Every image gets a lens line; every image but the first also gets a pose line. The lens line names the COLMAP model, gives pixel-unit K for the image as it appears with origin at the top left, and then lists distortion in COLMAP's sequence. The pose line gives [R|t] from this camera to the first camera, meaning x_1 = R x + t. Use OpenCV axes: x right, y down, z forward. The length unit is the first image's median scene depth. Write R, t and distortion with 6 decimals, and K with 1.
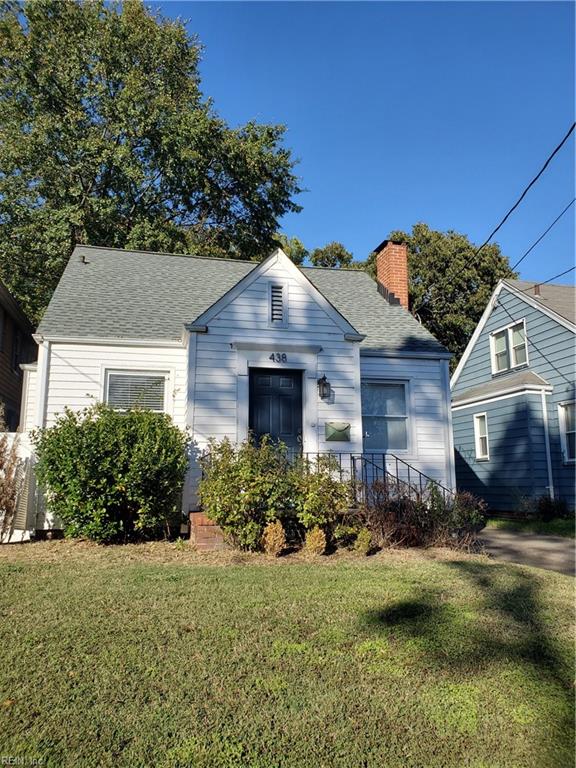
lens RADIAL K [[580.6, 0, 288.6], [0, 580.6, 363.7], [0, 0, 1]] dist [0.035142, -0.001402]
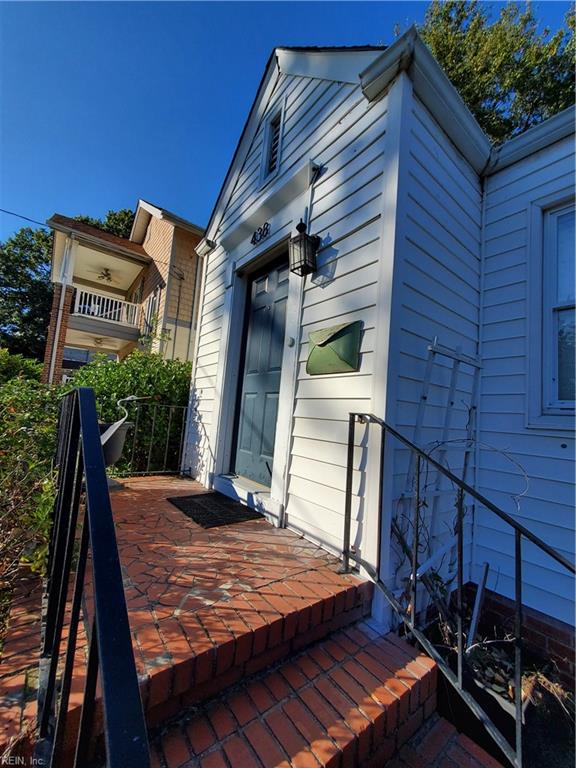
lens RADIAL K [[302.6, 0, 292.1], [0, 302.6, 389.5], [0, 0, 1]] dist [0.004329, -0.000345]
pose [[0.438451, -0.045593, -0.897598, 0.247367], [0.098698, 0.995115, -0.002335, 0.139742], [0.893319, -0.087567, 0.440809, 0.871464]]
